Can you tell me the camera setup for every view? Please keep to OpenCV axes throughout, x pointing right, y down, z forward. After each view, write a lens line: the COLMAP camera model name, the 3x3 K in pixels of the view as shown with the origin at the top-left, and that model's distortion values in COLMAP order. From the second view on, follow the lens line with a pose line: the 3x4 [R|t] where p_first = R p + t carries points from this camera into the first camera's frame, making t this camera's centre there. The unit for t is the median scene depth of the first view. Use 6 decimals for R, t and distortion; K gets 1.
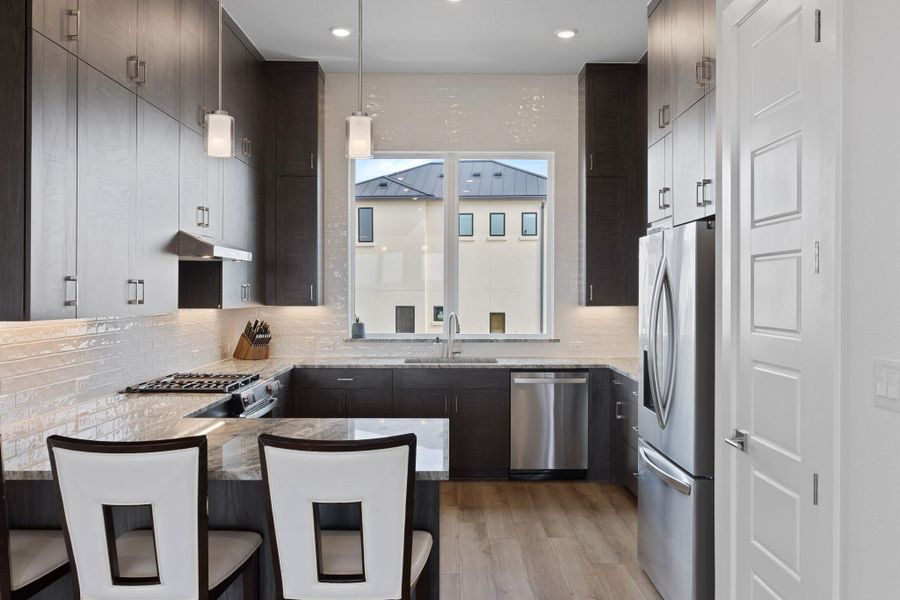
lens RADIAL K [[725.5, 0, 450.0], [0, 725.5, 300.0], [0, 0, 1]] dist [0.000833, -0.000271]
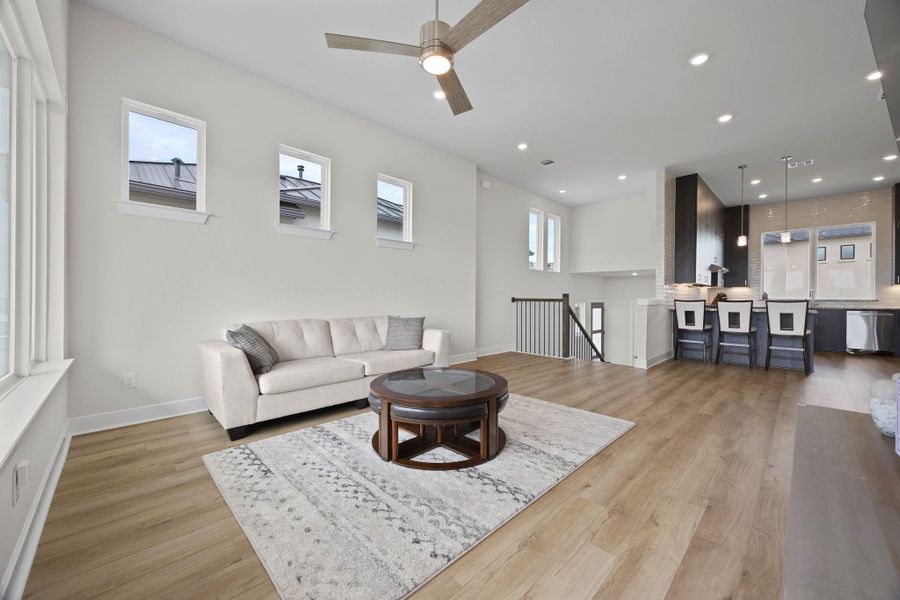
lens RADIAL K [[342.9, 0, 454.4], [0, 342.9, 297.0], [0, 0, 1]] dist [-0.000252, -0.000072]
pose [[0.699593, -0.000244, -0.714541, -0.022049], [-0.010469, 0.999889, -0.010591, 0.074843], [0.714464, 0.014889, 0.699513, -0.827412]]
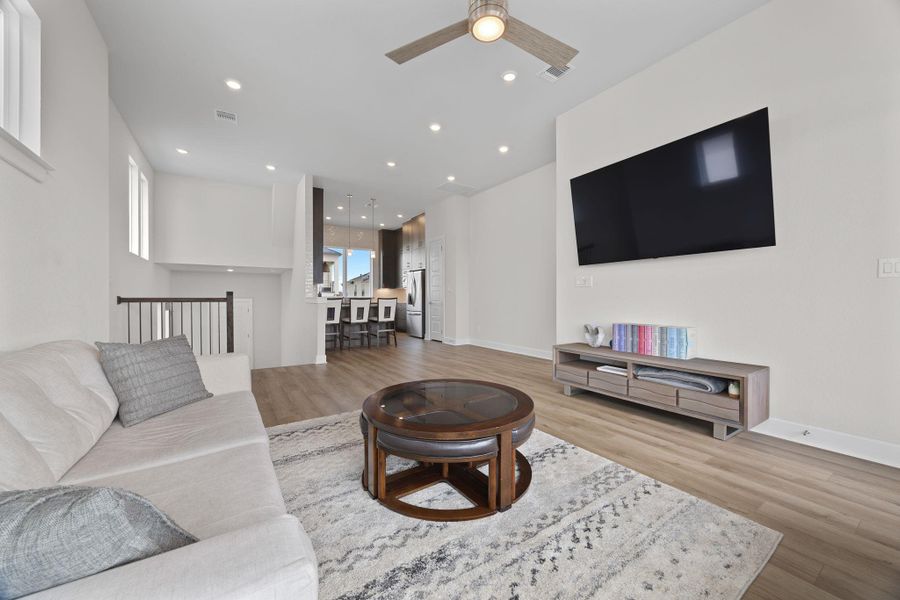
lens RADIAL K [[342.9, 0, 454.4], [0, 342.9, 297.0], [0, 0, 1]] dist [-0.000252, -0.000072]
pose [[0.831822, -0.002233, 0.555038, -0.550361], [0.008633, 0.999923, -0.008915, 0.075565], [-0.554975, 0.012207, 0.831777, -0.832611]]
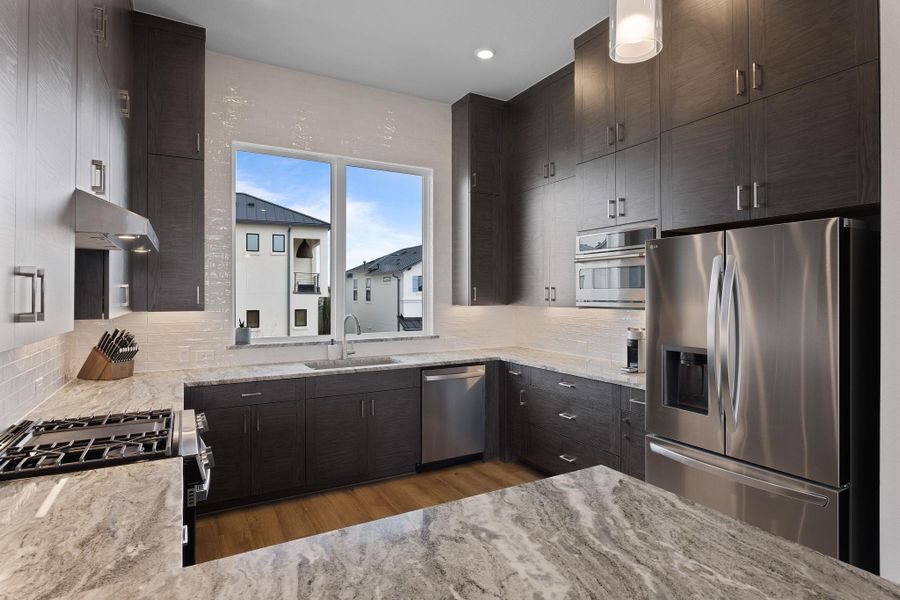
lens RADIAL K [[479.7, 0, 451.5], [0, 479.7, 293.2], [0, 0, 1]] dist [-0.003571, -0.000867]
pose [[0.872300, -0.003403, 0.488959, -0.204069], [0.009850, 0.999895, -0.010613, -0.003581], [-0.488871, 0.014074, 0.872242, 0.356449]]
